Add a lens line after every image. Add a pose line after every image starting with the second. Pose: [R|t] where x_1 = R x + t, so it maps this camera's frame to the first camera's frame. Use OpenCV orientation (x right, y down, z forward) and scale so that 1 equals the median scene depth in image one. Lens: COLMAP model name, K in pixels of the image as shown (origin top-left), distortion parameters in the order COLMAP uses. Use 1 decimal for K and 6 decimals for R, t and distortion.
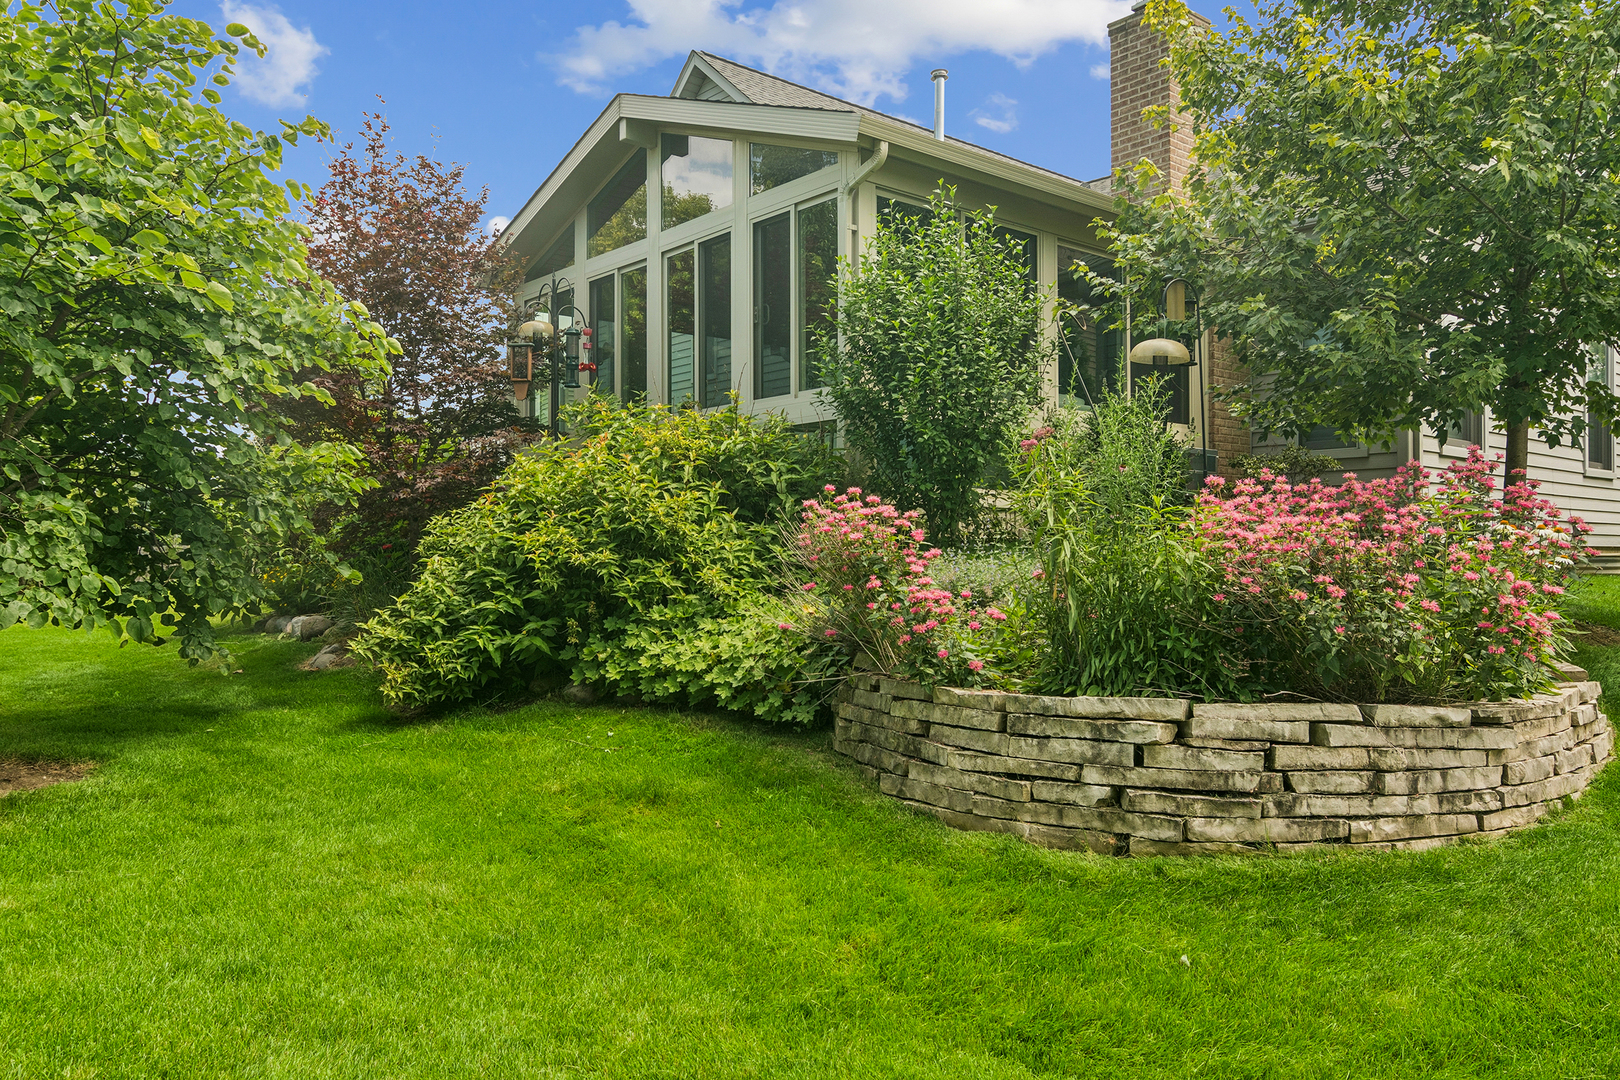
lens RADIAL K [[1176.3, 0, 812.2], [0, 1176.3, 483.6], [0, 0, 1]] dist [0.001269, -0.001005]
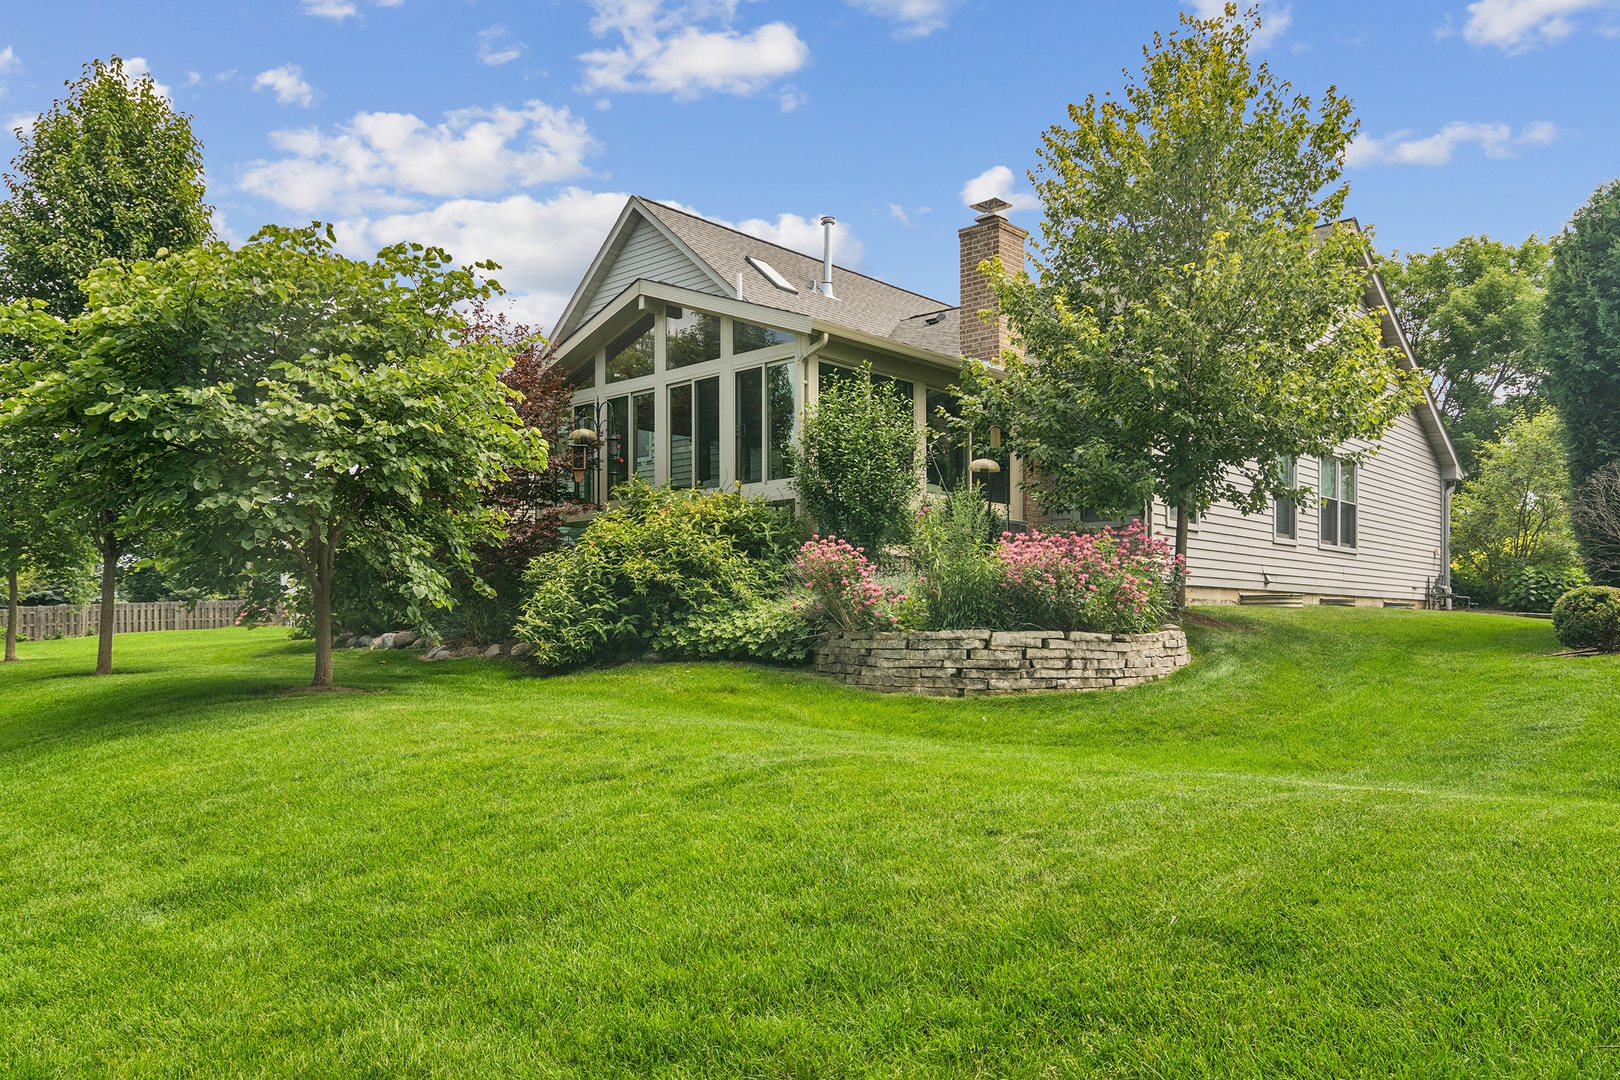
lens RADIAL K [[1176.3, 0, 812.2], [0, 1176.3, 483.6], [0, 0, 1]] dist [0.001269, -0.001005]
pose [[0.992667, 0.017138, 0.119661, -0.195076], [-0.009794, 0.998047, -0.061689, 0.031965], [-0.120484, 0.060064, 0.990896, -0.805070]]
